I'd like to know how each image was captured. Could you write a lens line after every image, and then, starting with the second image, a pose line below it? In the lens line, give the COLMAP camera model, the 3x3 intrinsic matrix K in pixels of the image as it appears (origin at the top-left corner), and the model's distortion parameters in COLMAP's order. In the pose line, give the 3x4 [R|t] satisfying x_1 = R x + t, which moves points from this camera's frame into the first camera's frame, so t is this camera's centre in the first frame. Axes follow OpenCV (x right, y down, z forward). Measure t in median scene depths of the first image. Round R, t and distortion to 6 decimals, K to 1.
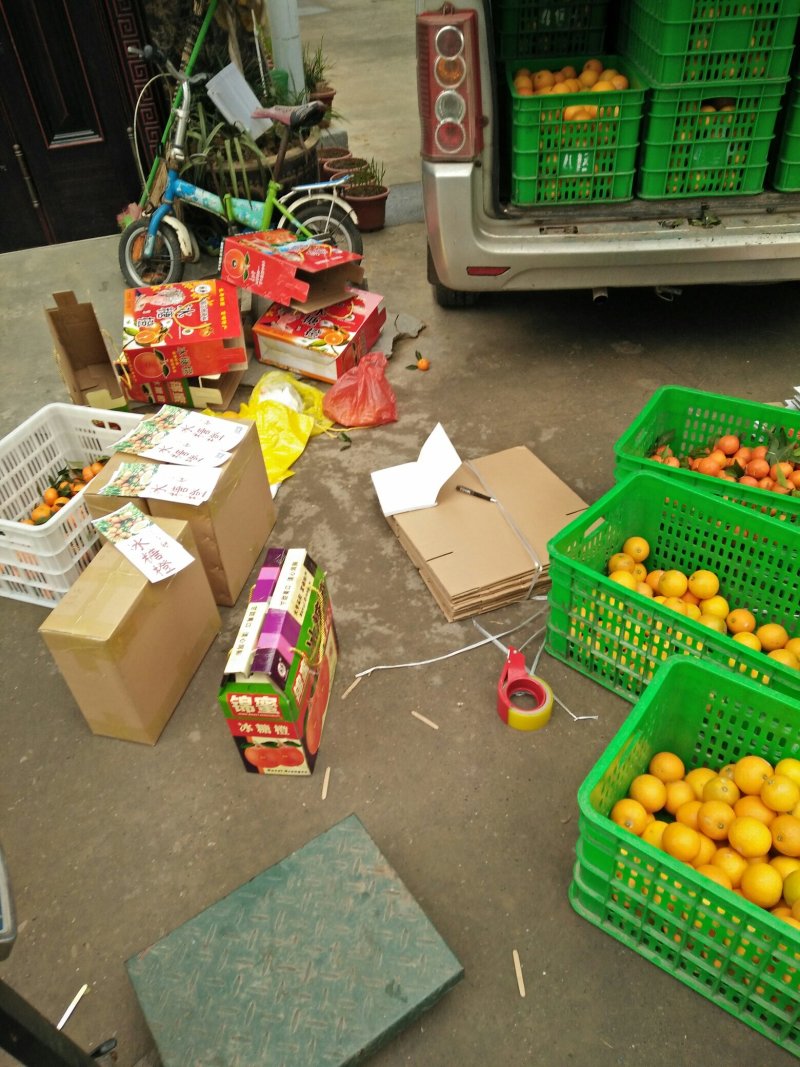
lens RADIAL K [[789.7, 0, 397.3], [0, 789.7, 548.5], [0, 0, 1]] dist [0.042158, -0.038561]
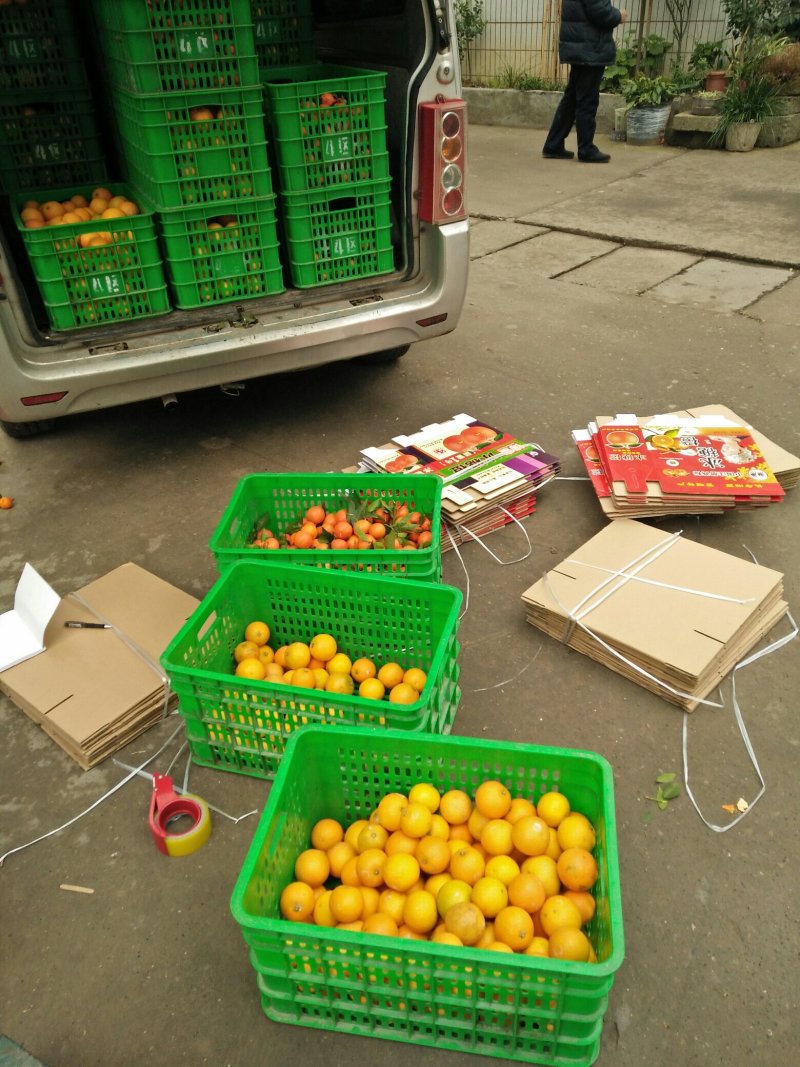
lens RADIAL K [[789.7, 0, 397.3], [0, 789.7, 548.5], [0, 0, 1]] dist [0.042158, -0.038561]
pose [[0.876903, -0.252651, 0.408911, 0.051848], [0.296470, 0.953915, -0.046386, -0.002444], [-0.378347, 0.161905, 0.911395, -0.020716]]
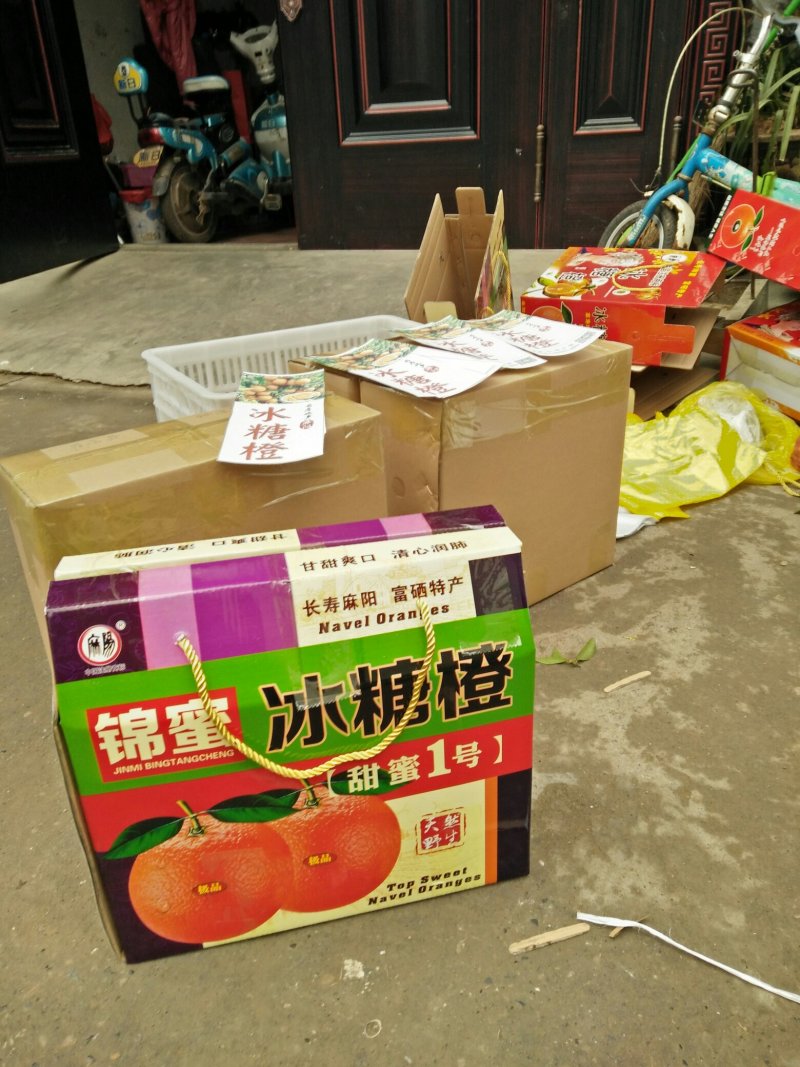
lens RADIAL K [[789.7, 0, 397.3], [0, 789.7, 548.5], [0, 0, 1]] dist [0.042158, -0.038561]
pose [[0.772938, 0.307649, -0.554905, 0.024348], [-0.417813, 0.904983, -0.080241, 0.049587], [0.477493, 0.293868, 0.828035, 0.414402]]
